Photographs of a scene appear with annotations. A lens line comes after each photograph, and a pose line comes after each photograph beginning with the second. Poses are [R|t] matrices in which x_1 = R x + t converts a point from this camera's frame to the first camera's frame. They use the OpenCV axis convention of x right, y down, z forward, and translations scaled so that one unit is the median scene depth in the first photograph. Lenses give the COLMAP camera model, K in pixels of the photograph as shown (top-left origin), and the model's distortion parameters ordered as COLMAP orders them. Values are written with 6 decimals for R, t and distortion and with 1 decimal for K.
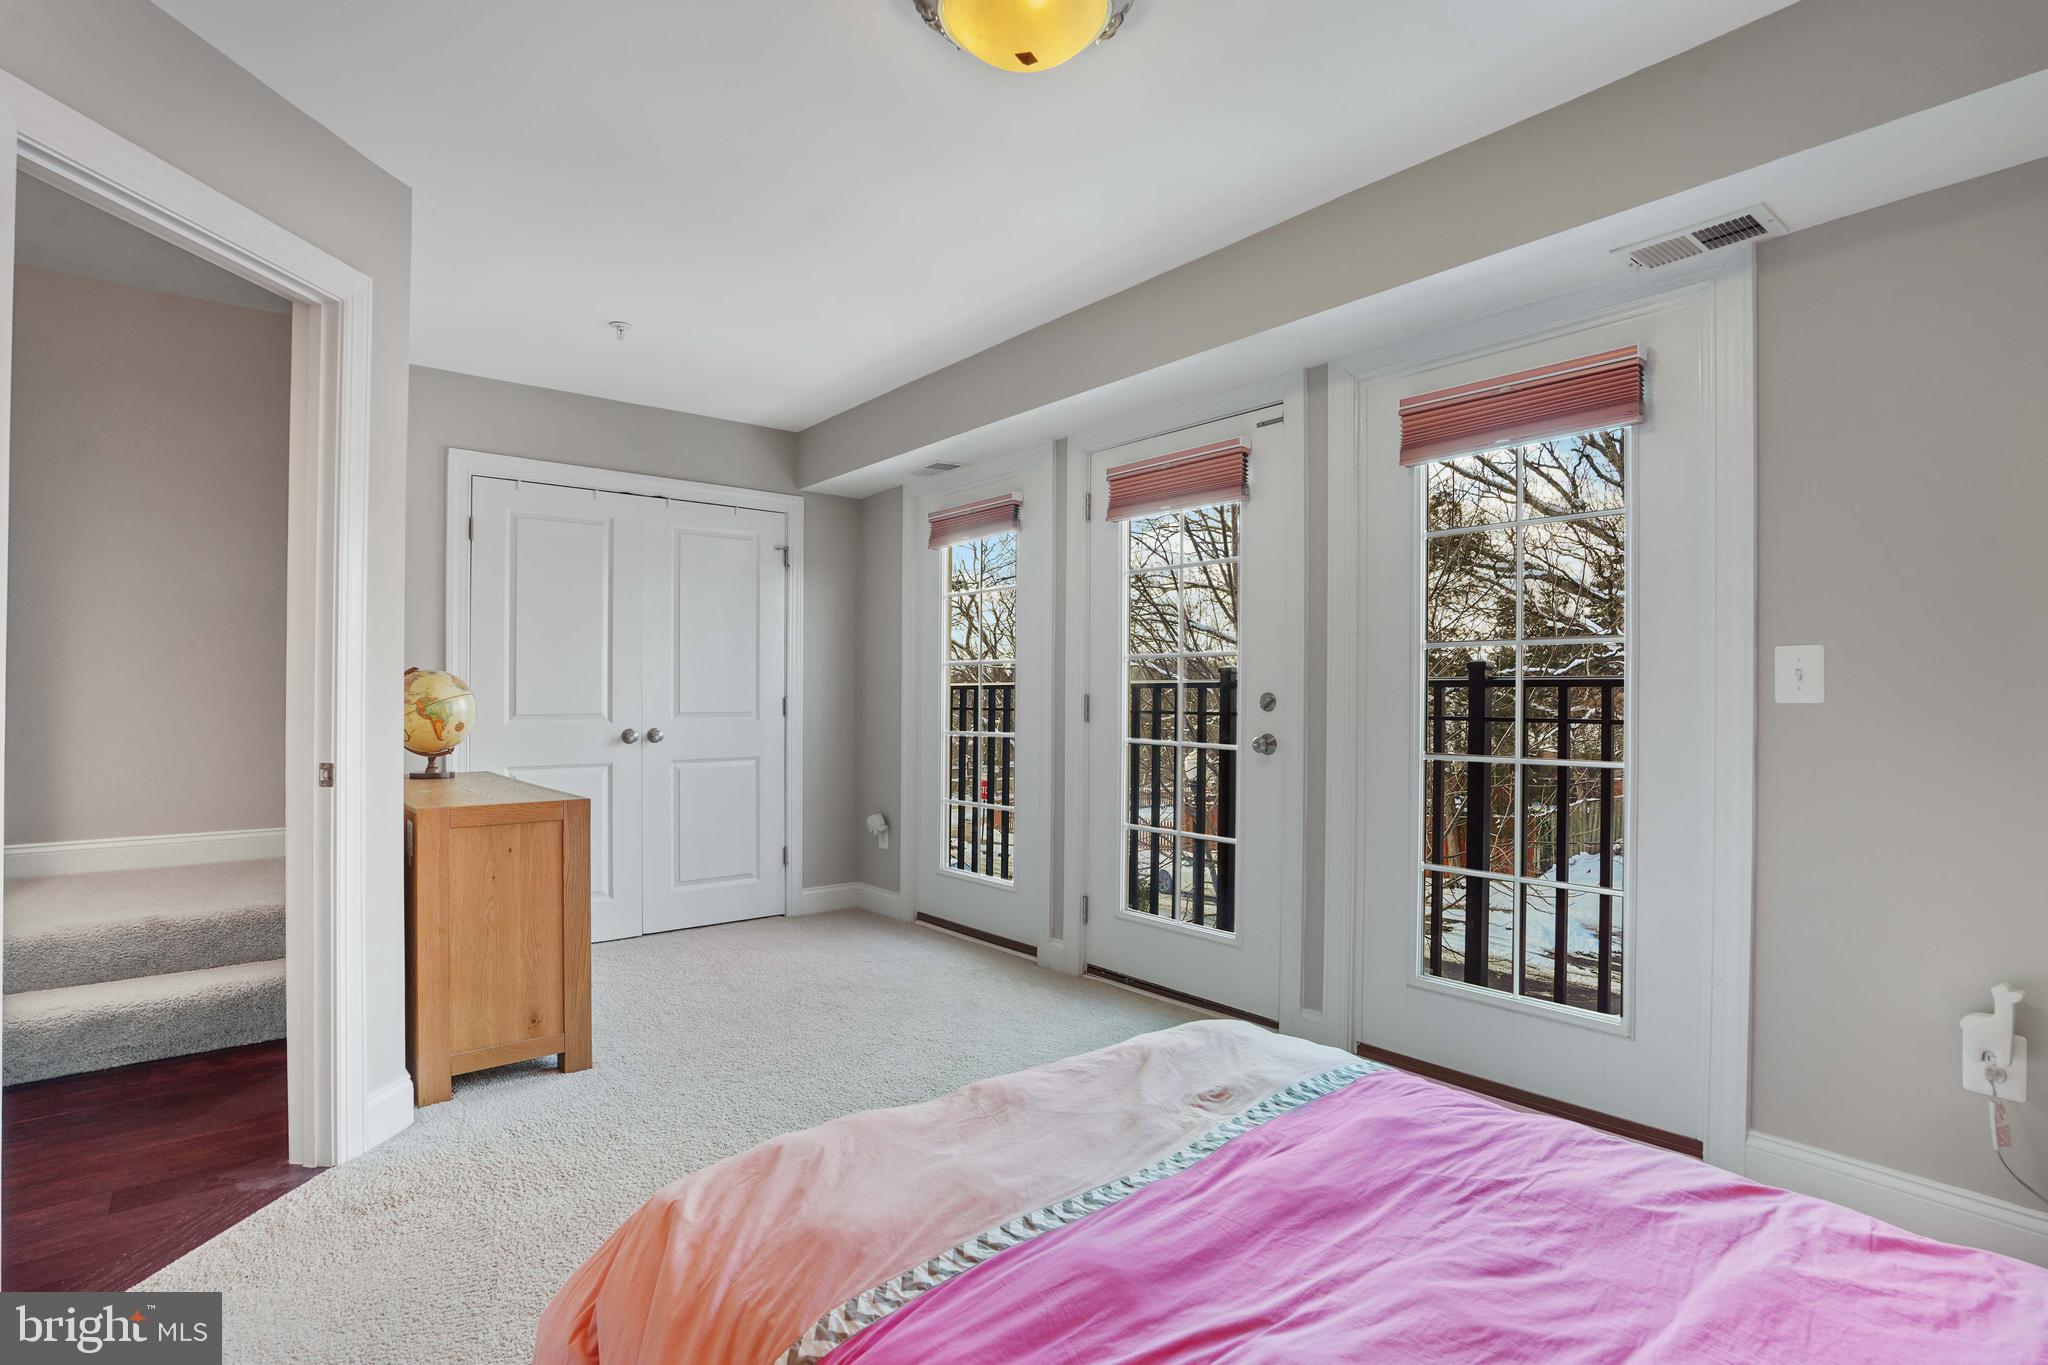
lens RADIAL K [[976.5, 0, 1018.3], [0, 976.5, 692.0], [0, 0, 1]] dist [-0.062907, 0.027635]
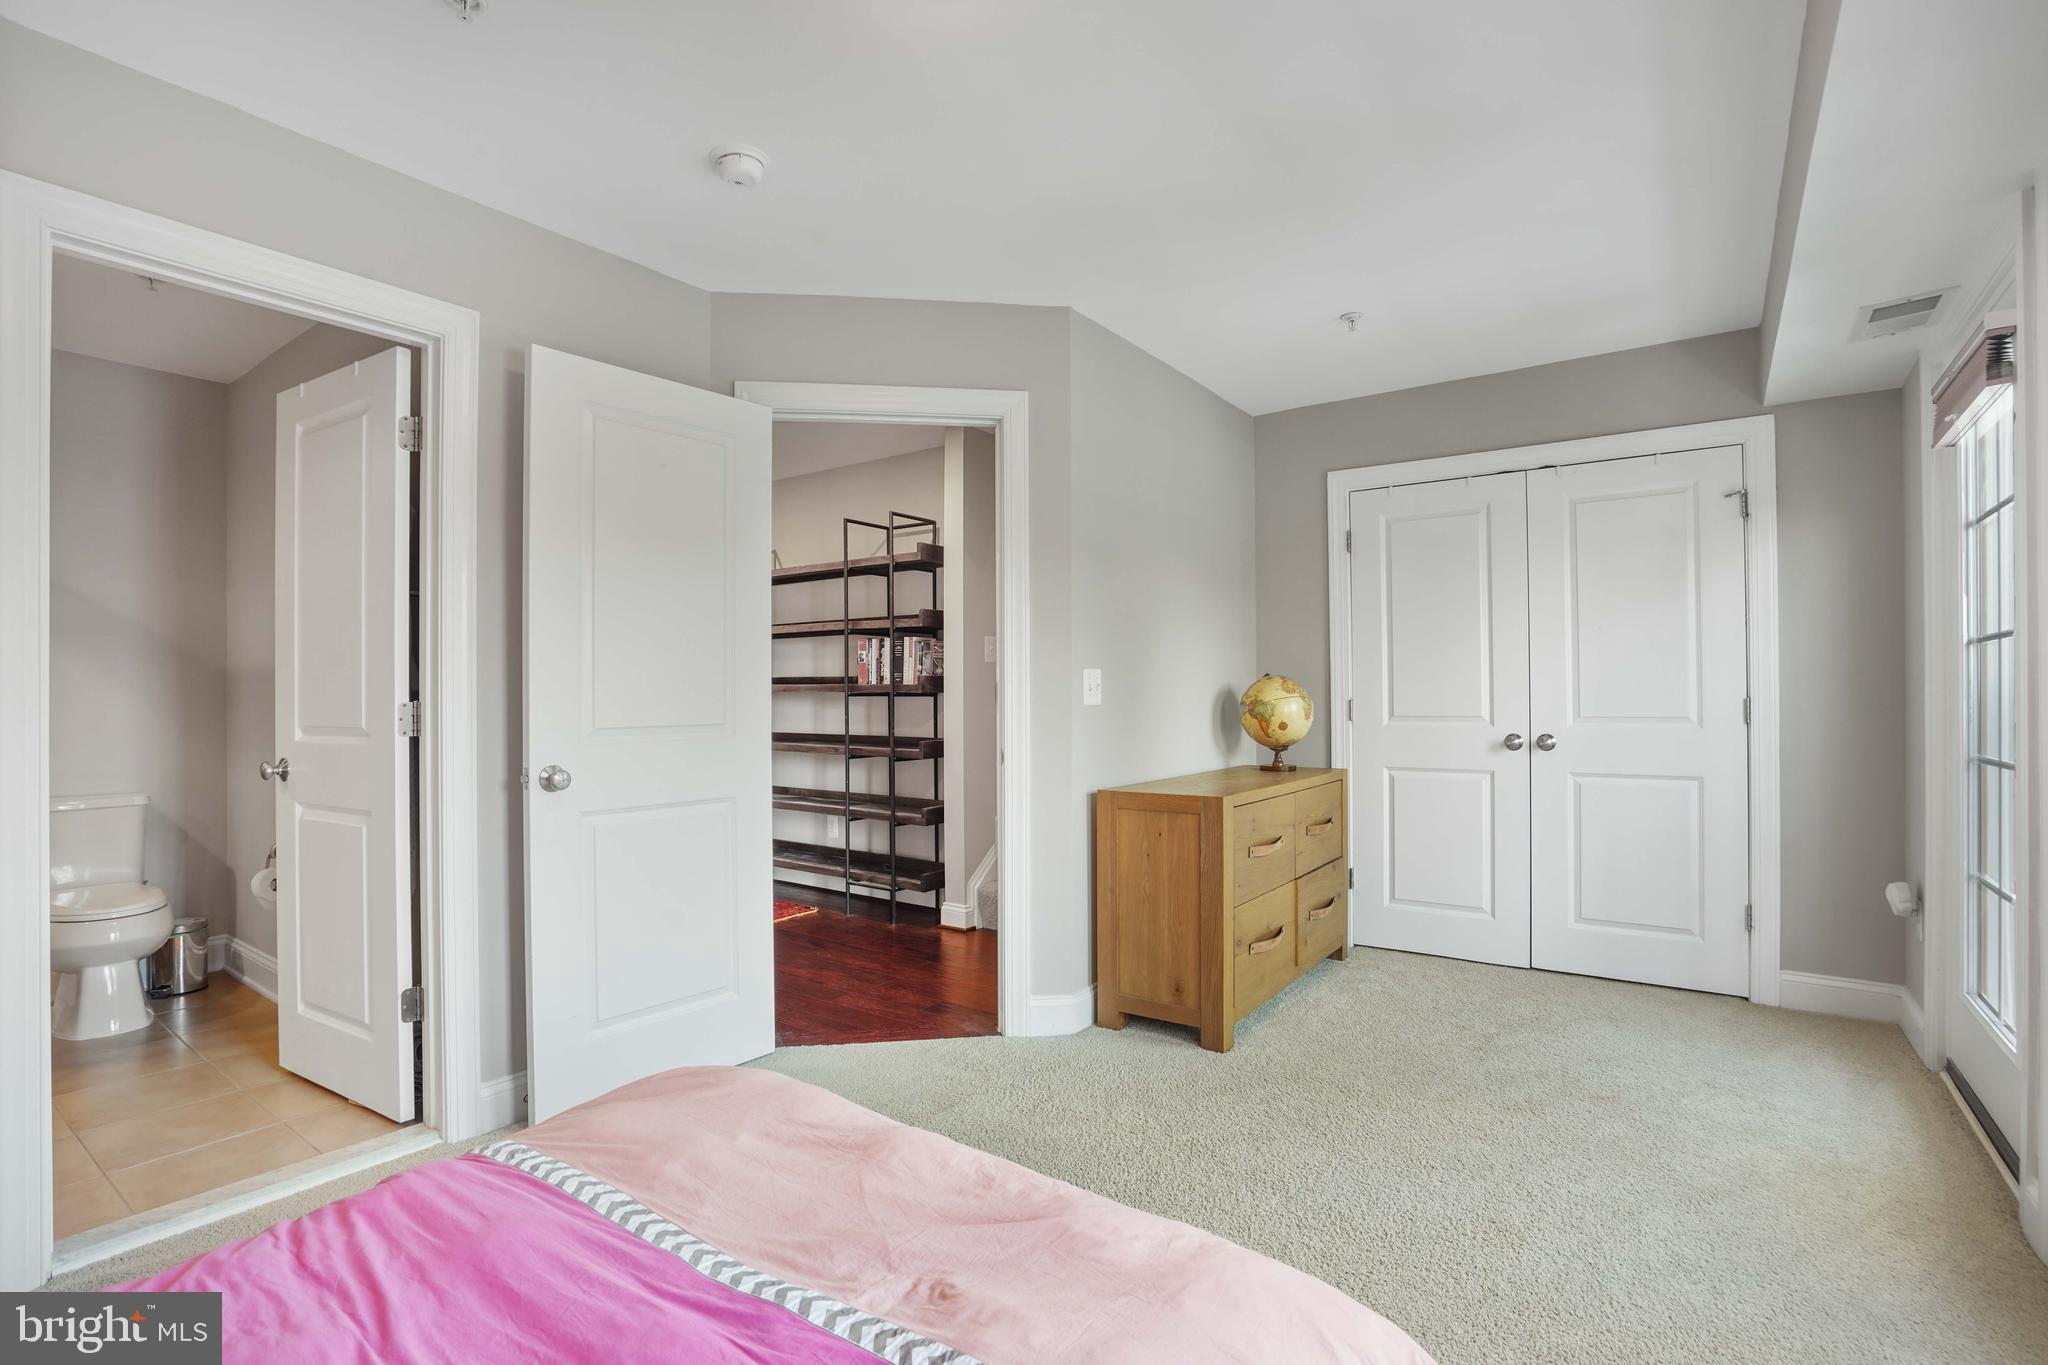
lens RADIAL K [[966.2, 0, 1037.1], [0, 966.2, 687.9], [0, 0, 1]] dist [-0.062995, 0.028127]
pose [[0.255487, -0.009546, -0.966765, 0.540376], [0.009131, 0.999930, -0.007460, -0.002721], [0.966769, -0.006922, 0.255556, 0.555966]]
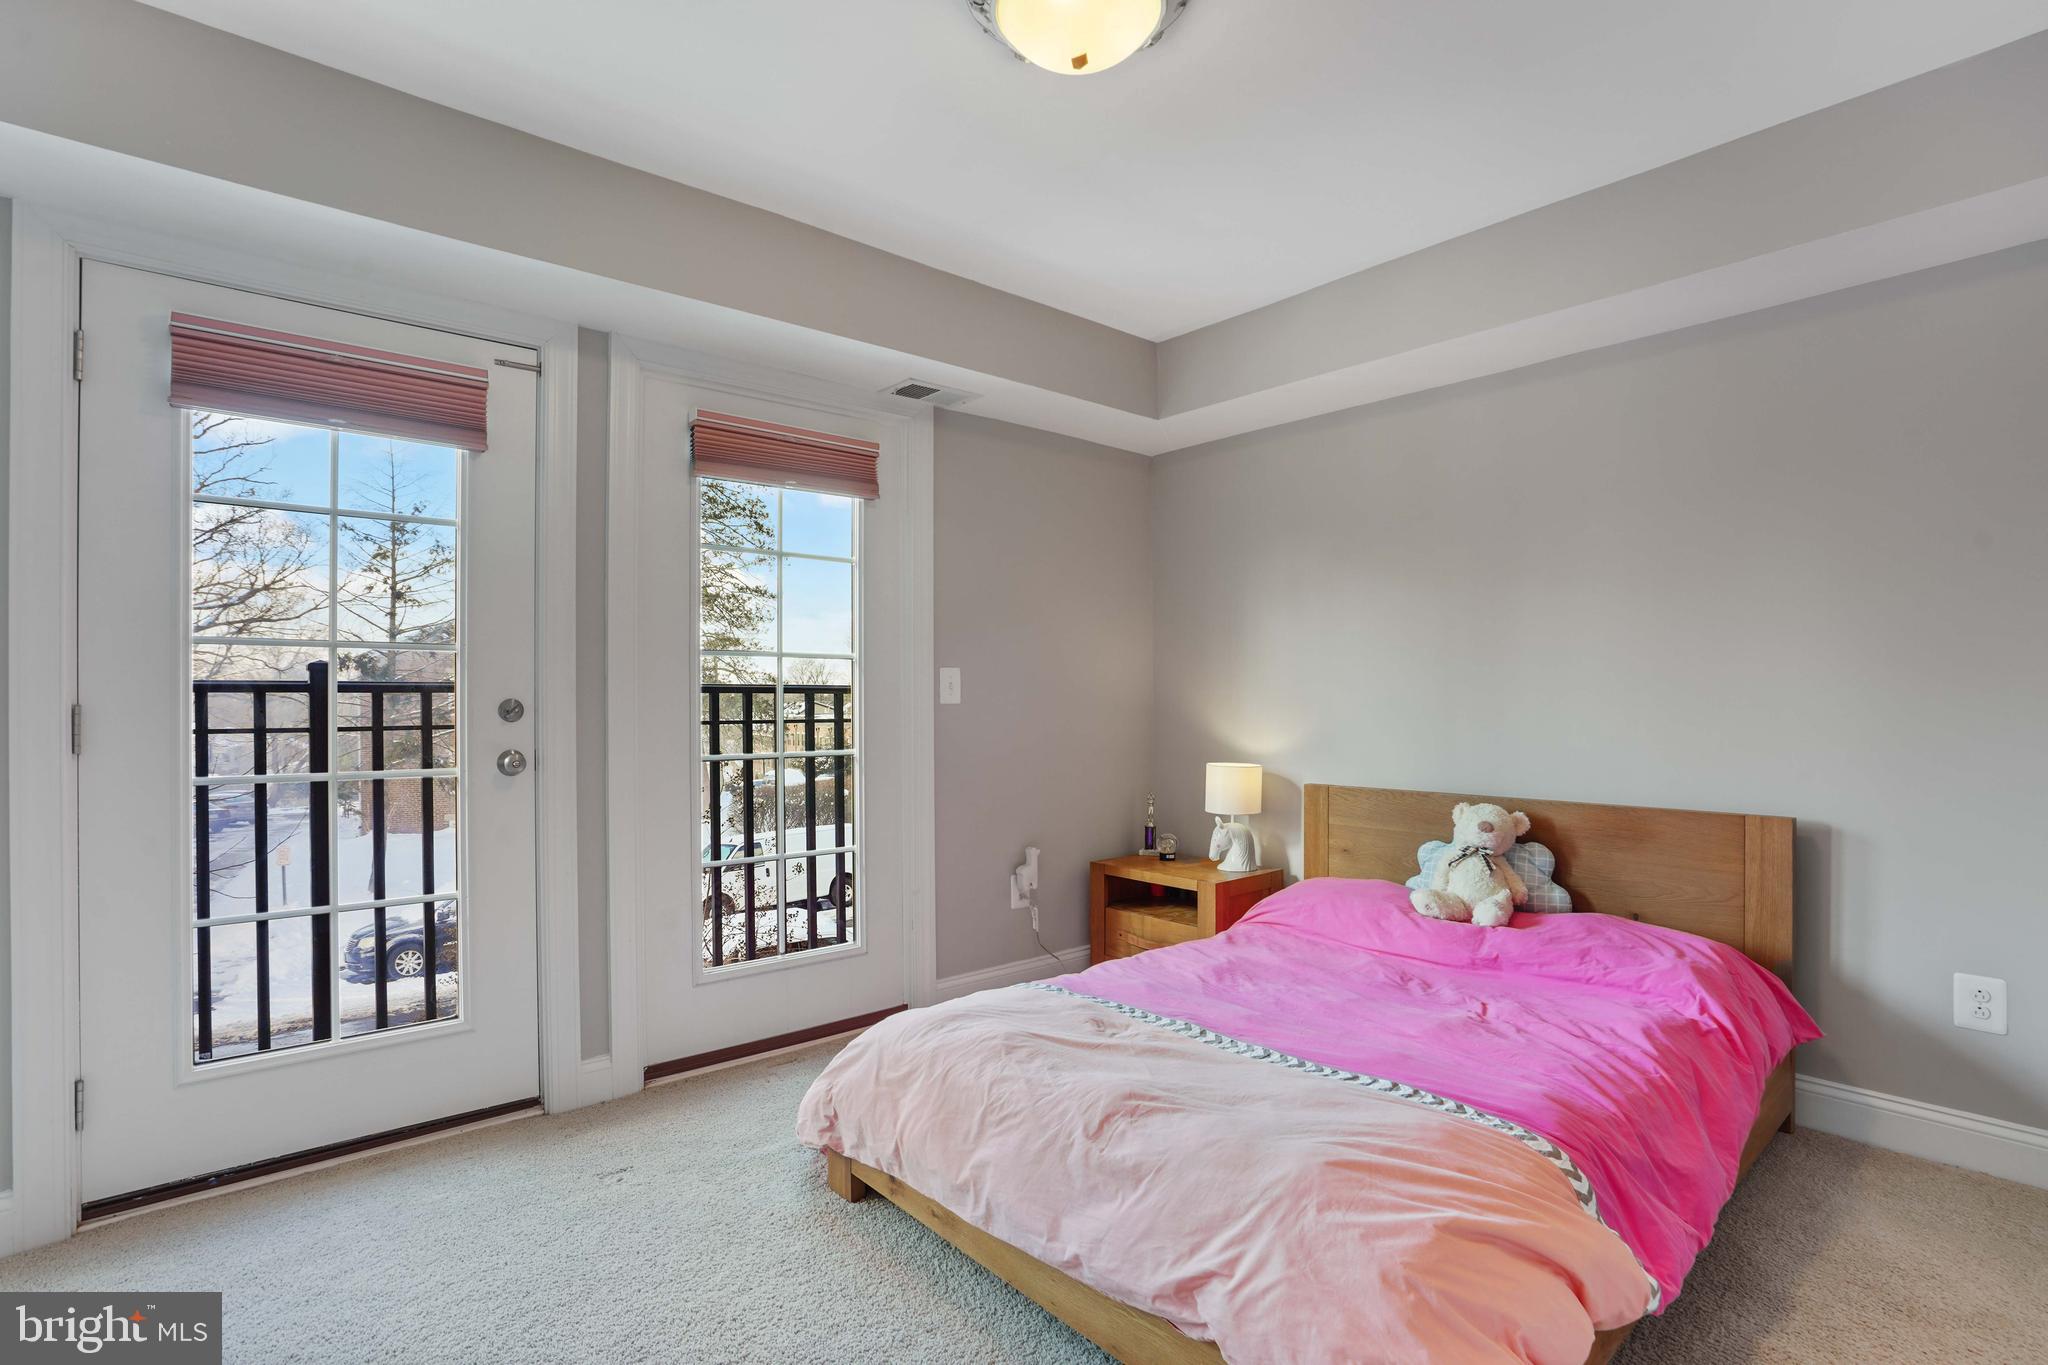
lens RADIAL K [[976.5, 0, 1018.3], [0, 976.5, 692.0], [0, 0, 1]] dist [-0.062907, 0.027635]
pose [[-0.022359, 0.001273, 0.999749, -0.633434], [0.004252, 0.999990, -0.001178, -0.004064], [-0.999741, 0.004225, -0.022364, 0.697815]]
